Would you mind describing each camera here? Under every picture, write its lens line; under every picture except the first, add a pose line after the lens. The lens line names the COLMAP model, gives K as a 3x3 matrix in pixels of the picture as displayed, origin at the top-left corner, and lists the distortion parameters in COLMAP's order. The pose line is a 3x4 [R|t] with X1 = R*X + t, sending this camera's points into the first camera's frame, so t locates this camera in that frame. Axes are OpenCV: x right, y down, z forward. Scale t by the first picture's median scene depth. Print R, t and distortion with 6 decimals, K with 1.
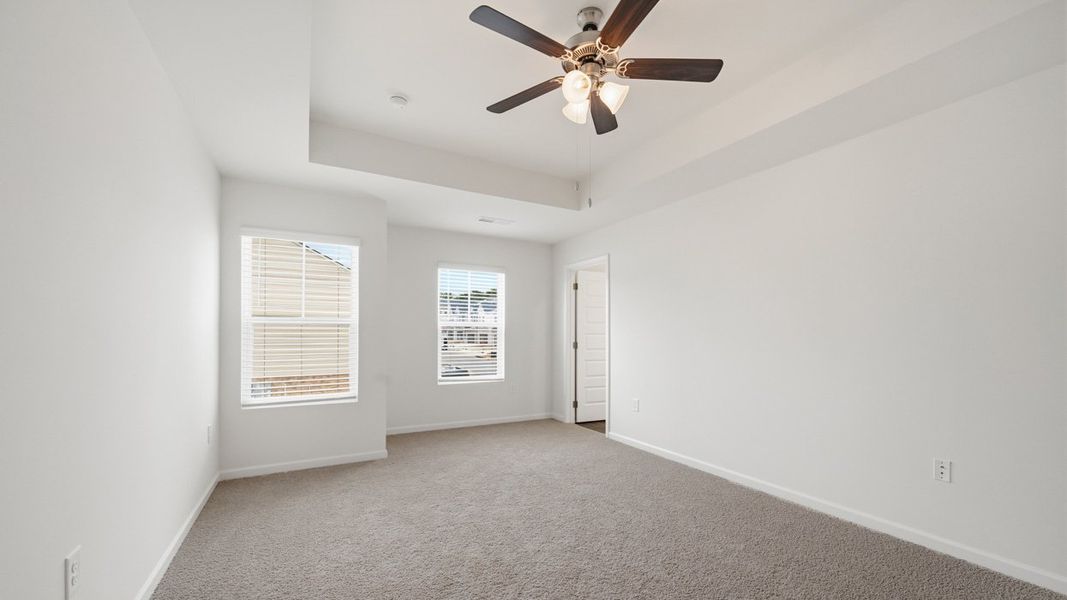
lens RADIAL K [[420.1, 0, 536.3], [0, 420.1, 332.4], [0, 0, 1]] dist [-0.000791, -0.000210]
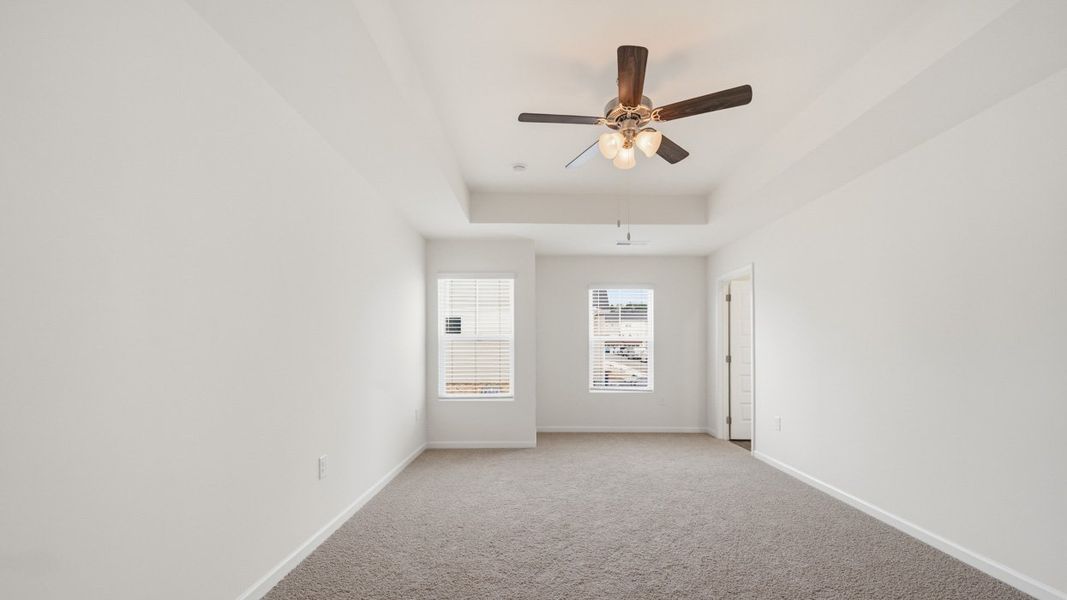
lens RADIAL K [[423.1, 0, 534.1], [0, 423.1, 350.8], [0, 0, 1]] dist [-0.000008, -0.000044]
pose [[0.874877, 0.001647, -0.484342, 0.208705], [0.004834, 0.999915, 0.012132, -0.002285], [0.484320, -0.012955, 0.874795, -0.077709]]
